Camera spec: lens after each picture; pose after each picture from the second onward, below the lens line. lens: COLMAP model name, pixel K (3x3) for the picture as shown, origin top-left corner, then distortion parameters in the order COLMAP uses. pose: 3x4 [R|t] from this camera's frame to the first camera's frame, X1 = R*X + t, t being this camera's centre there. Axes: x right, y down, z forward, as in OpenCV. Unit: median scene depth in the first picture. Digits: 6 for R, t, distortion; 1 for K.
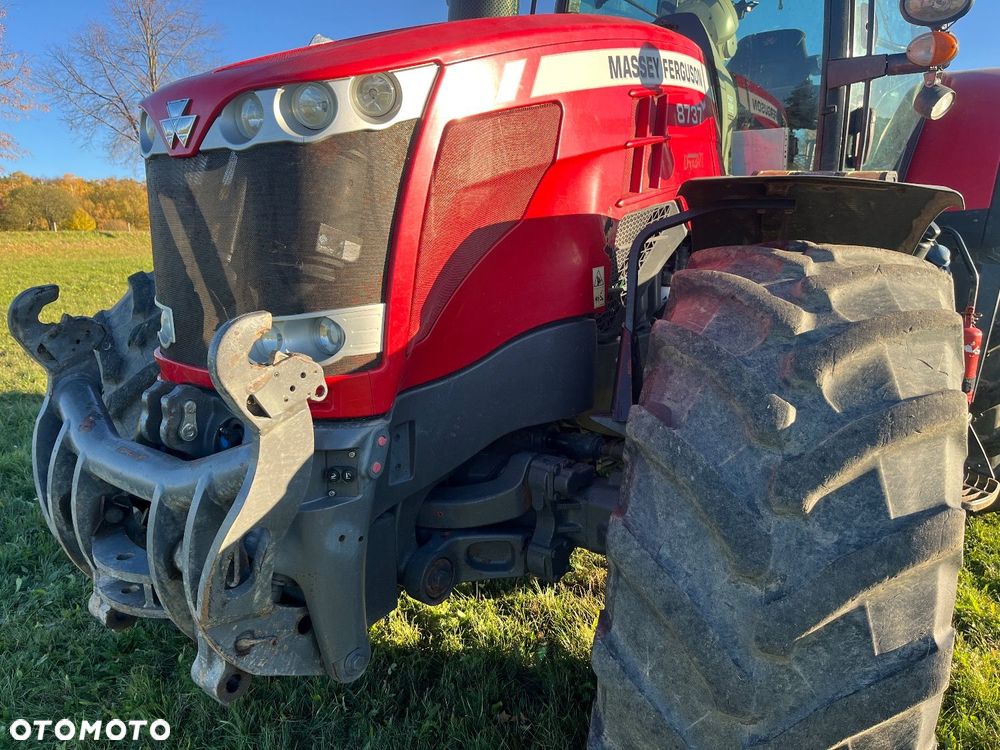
lens RADIAL K [[756.5, 0, 505.3], [0, 756.5, 376.1], [0, 0, 1]] dist [0.067251, -0.087917]
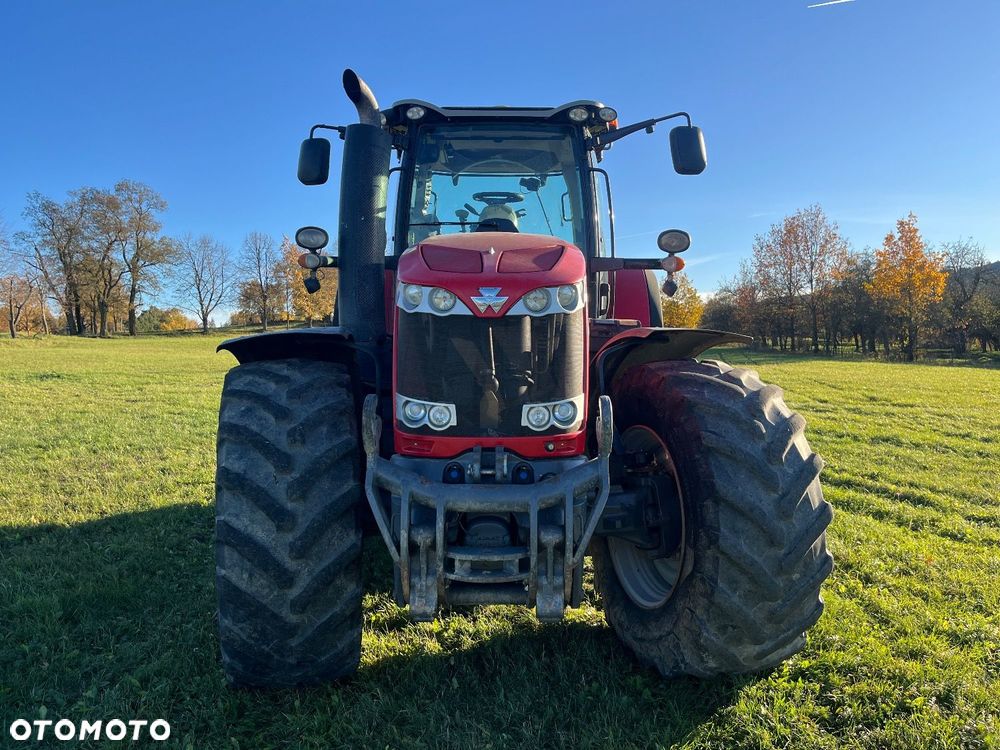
lens RADIAL K [[756.5, 0, 505.3], [0, 756.5, 376.1], [0, 0, 1]] dist [0.067251, -0.087917]
pose [[0.787405, -0.030039, 0.615704, -1.495335], [0.120732, 0.986983, -0.106248, 0.039136], [-0.604497, 0.157995, 0.780782, -0.384233]]
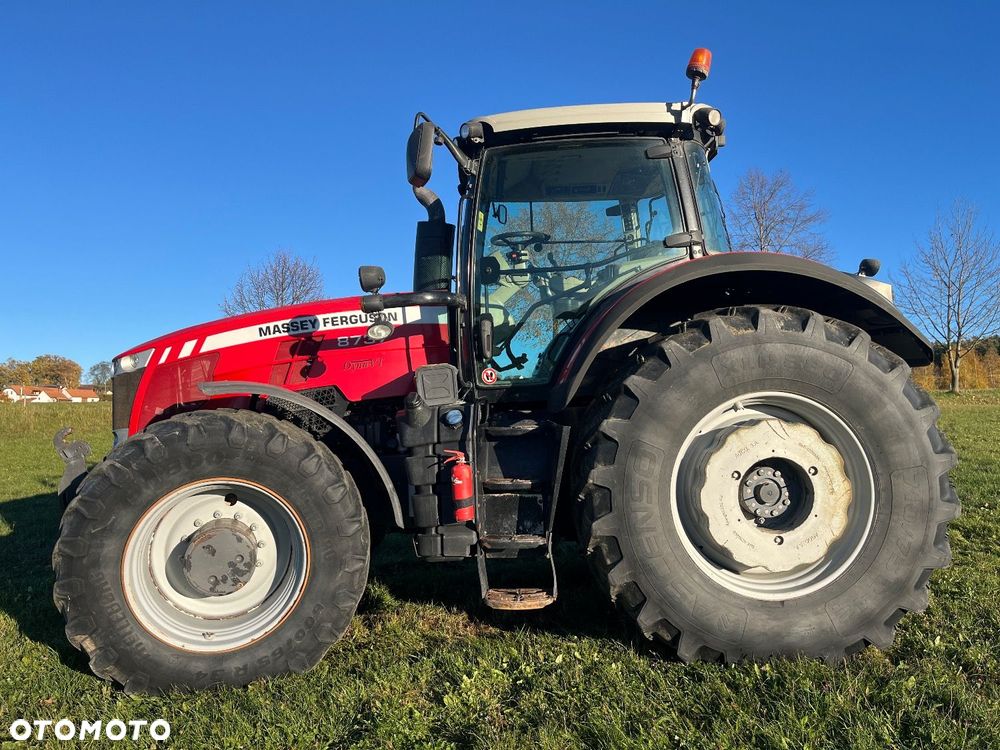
lens RADIAL K [[756.5, 0, 505.3], [0, 756.5, 376.1], [0, 0, 1]] dist [0.067251, -0.087917]
pose [[0.652624, -0.028131, -0.757159, 3.036984], [-0.129854, 0.980372, -0.148350, -0.045069], [0.746471, 0.195138, 0.636162, 0.167452]]
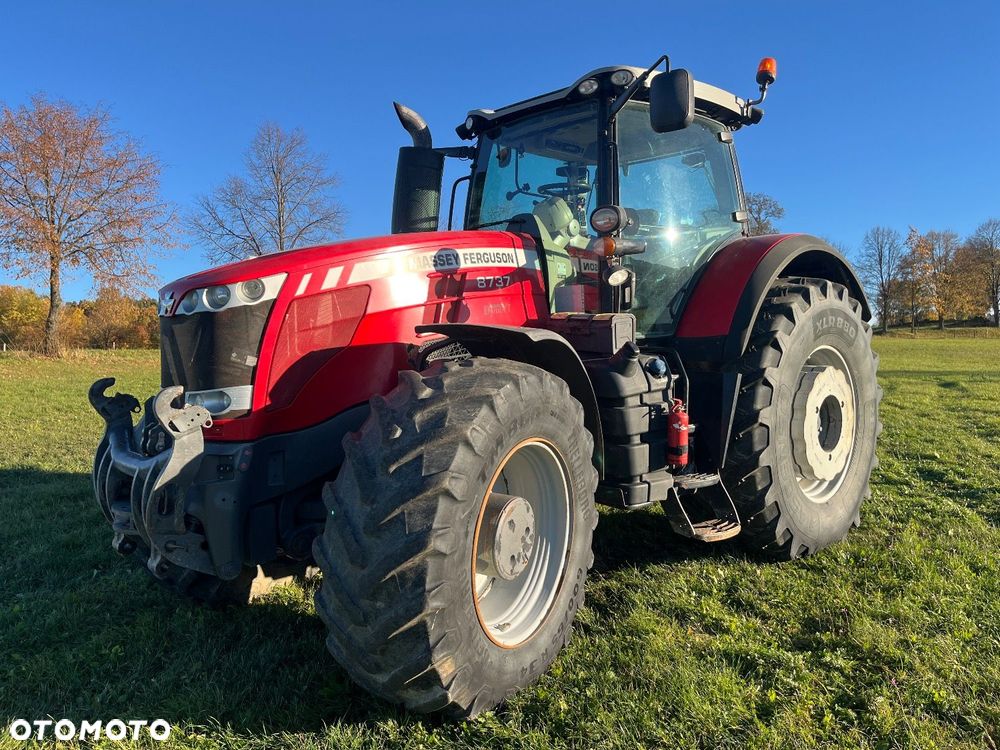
lens RADIAL K [[756.5, 0, 505.3], [0, 756.5, 376.1], [0, 0, 1]] dist [0.067251, -0.087917]
pose [[0.989902, 0.004622, -0.141677, 0.814717], [-0.026096, 0.988328, -0.150088, 0.172107], [0.139330, 0.152270, 0.978469, -0.935163]]
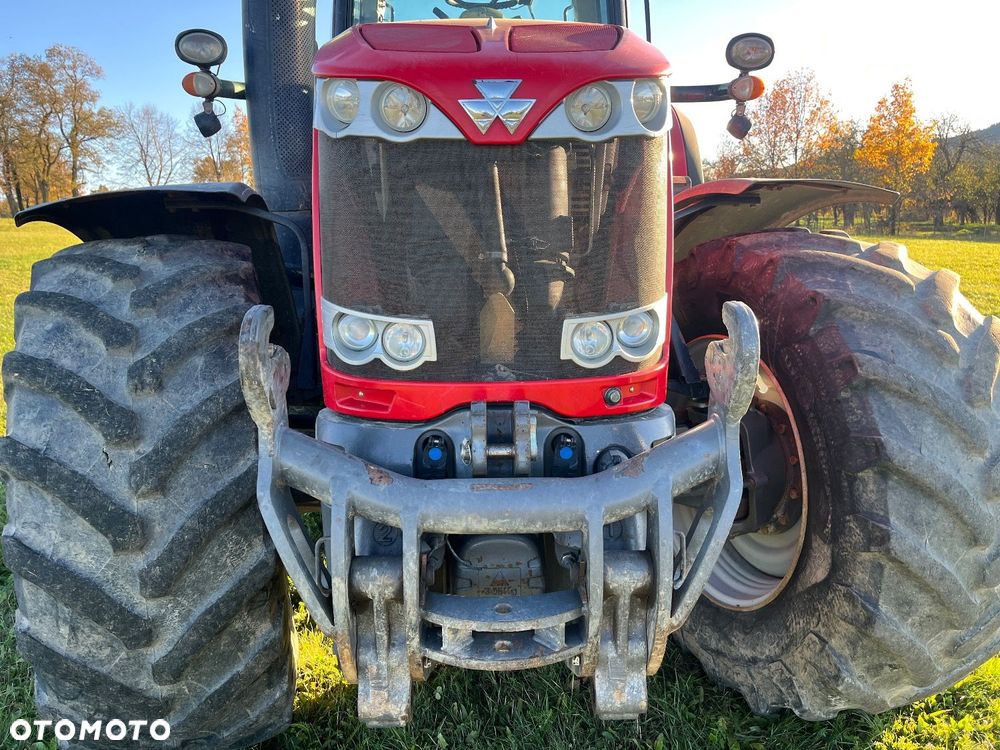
lens RADIAL K [[756.5, 0, 505.3], [0, 756.5, 376.1], [0, 0, 1]] dist [0.067251, -0.087917]
pose [[0.762535, -0.140115, 0.631592, -1.021248], [0.137529, 0.989059, 0.053374, -0.067991], [-0.632160, 0.046163, 0.773462, 0.318002]]
